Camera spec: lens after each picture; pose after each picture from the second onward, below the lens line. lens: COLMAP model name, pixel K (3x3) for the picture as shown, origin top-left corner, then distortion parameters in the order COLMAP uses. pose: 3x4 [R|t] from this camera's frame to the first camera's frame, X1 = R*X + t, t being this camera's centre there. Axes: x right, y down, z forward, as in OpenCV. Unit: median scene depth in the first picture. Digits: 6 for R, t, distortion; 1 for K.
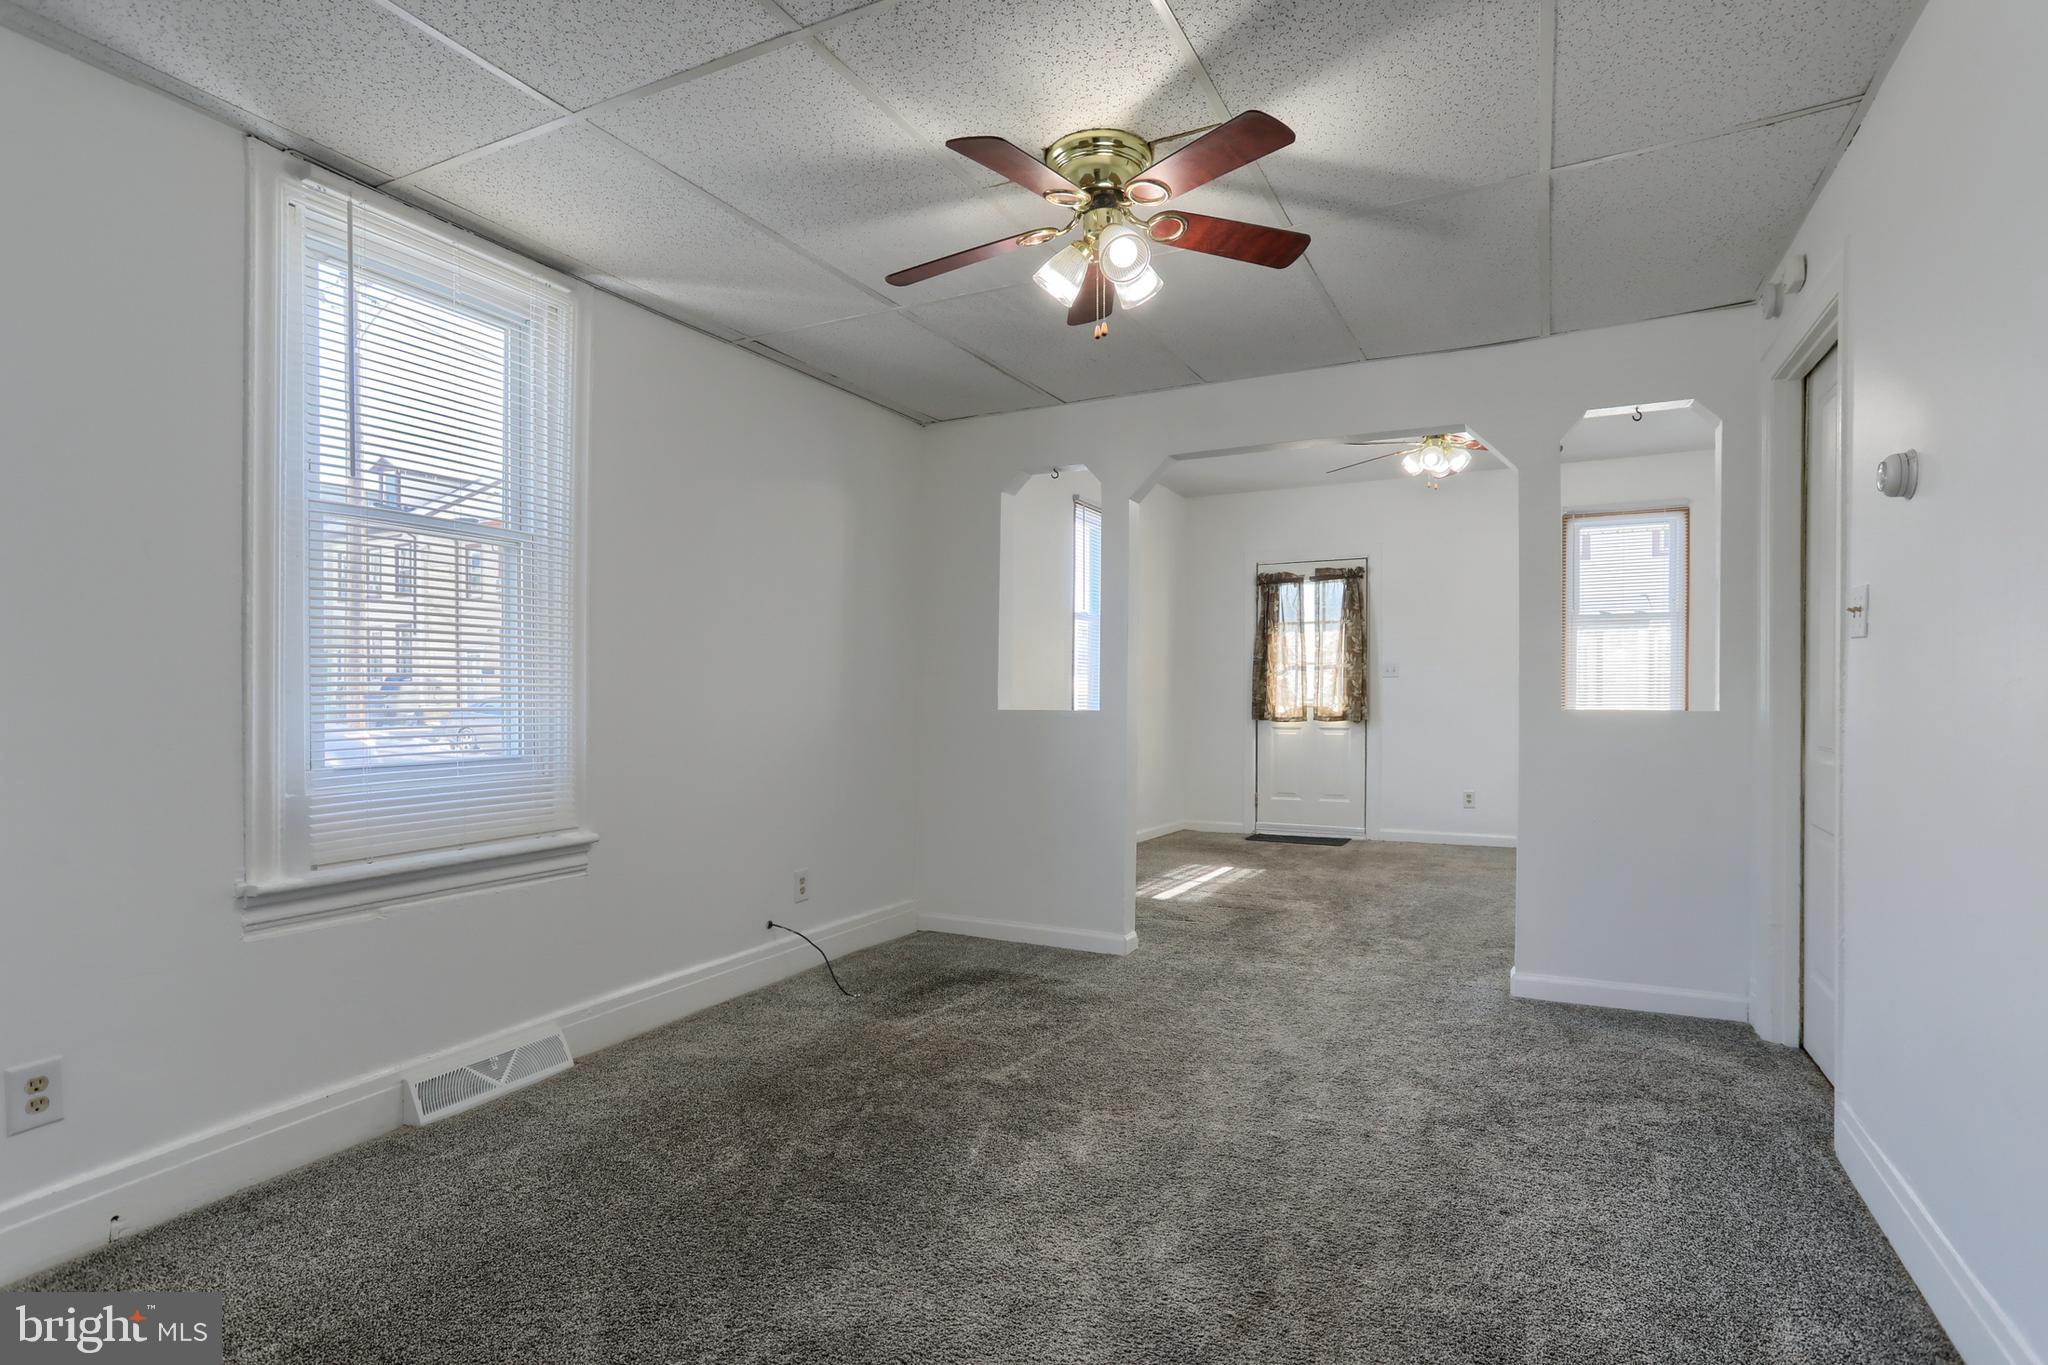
lens RADIAL K [[1028.7, 0, 1025.6], [0, 1028.7, 706.5], [0, 0, 1]] dist [-0.062086, 0.042068]
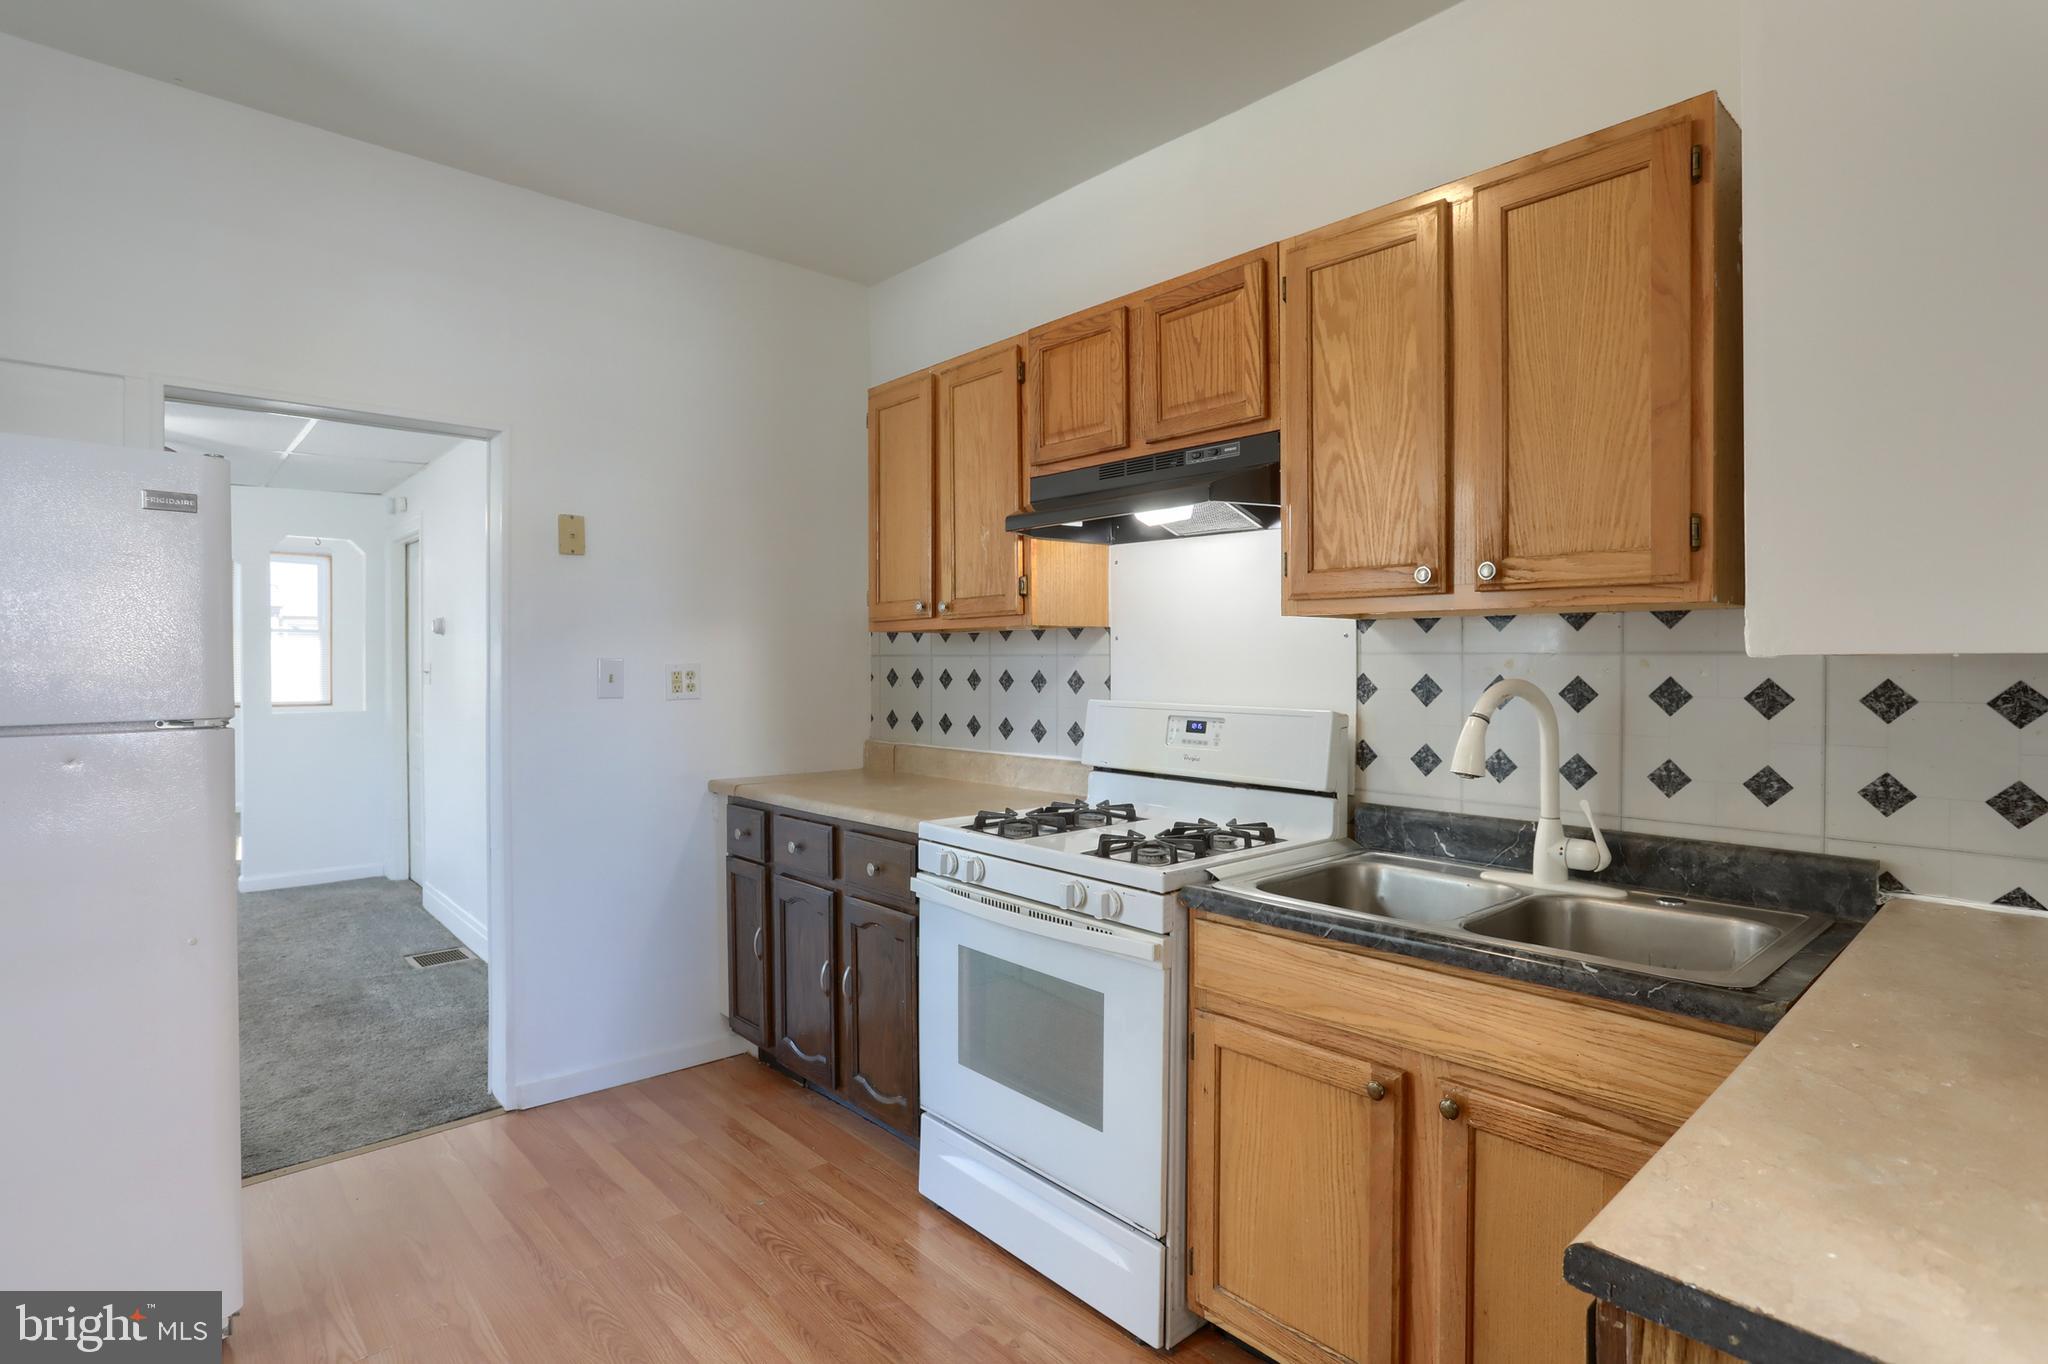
lens RADIAL K [[1013.9, 0, 1028.2], [0, 1013.9, 675.4], [0, 0, 1]] dist [-0.063619, 0.036977]
pose [[0.350412, -0.009623, 0.936546, -0.259555], [0.008582, 0.999938, 0.007063, -0.027550], [-0.936556, 0.005563, 0.350473, -0.341394]]
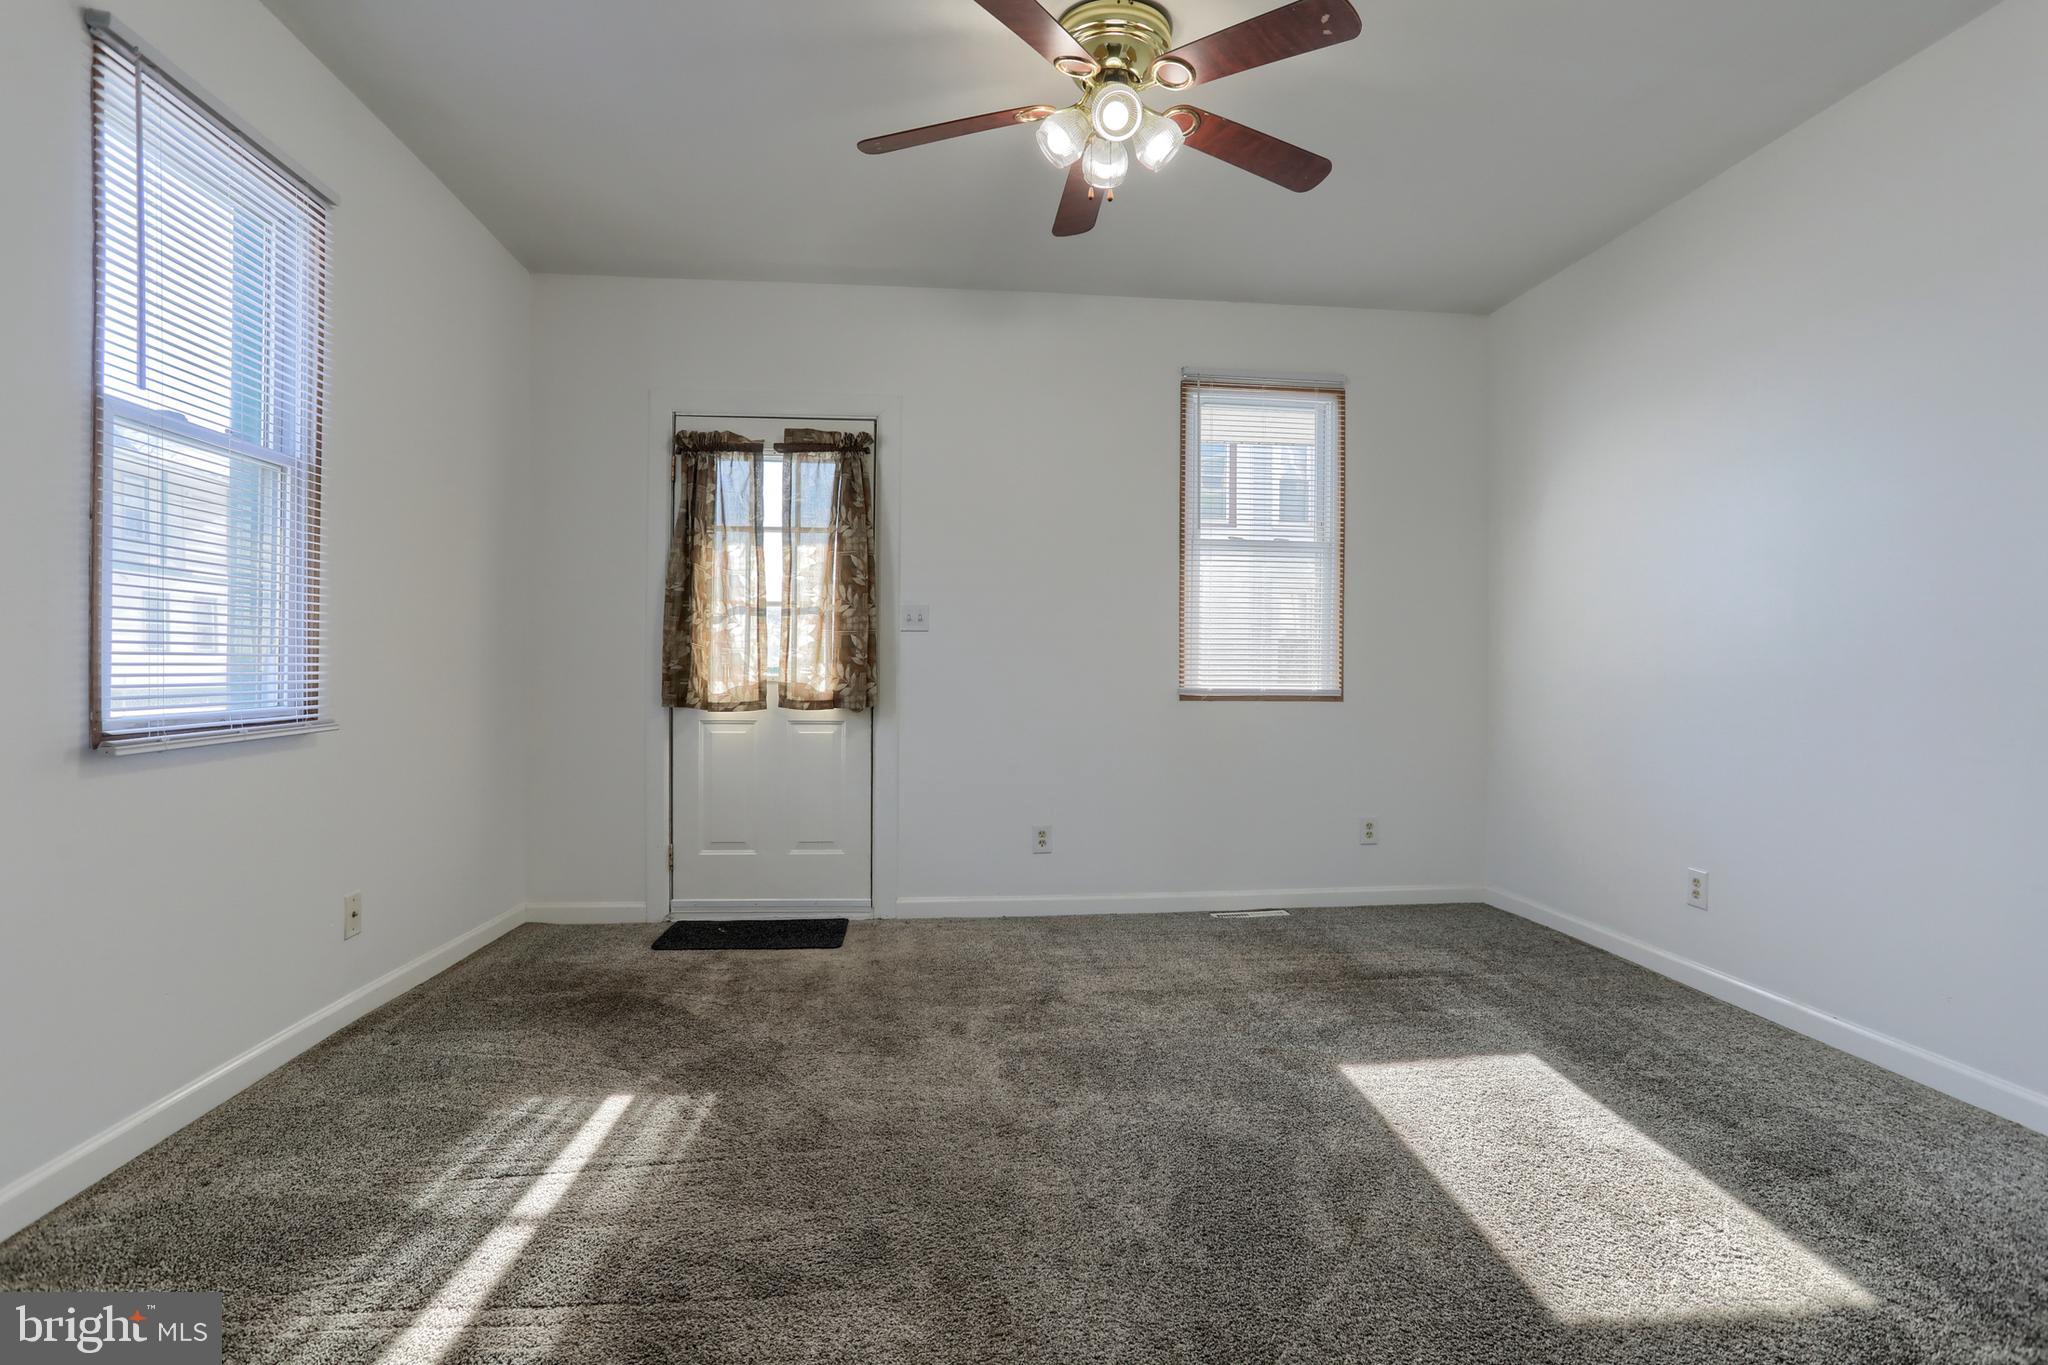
lens RADIAL K [[993.0, 0, 1019.8], [0, 993.0, 674.8], [0, 0, 1]] dist [-0.060308, 0.033036]
pose [[0.838303, 0.002346, 0.545200, 0.103383], [-0.003559, 0.999993, 0.001170, -0.005159], [-0.545193, -0.002922, 0.838305, 0.498429]]
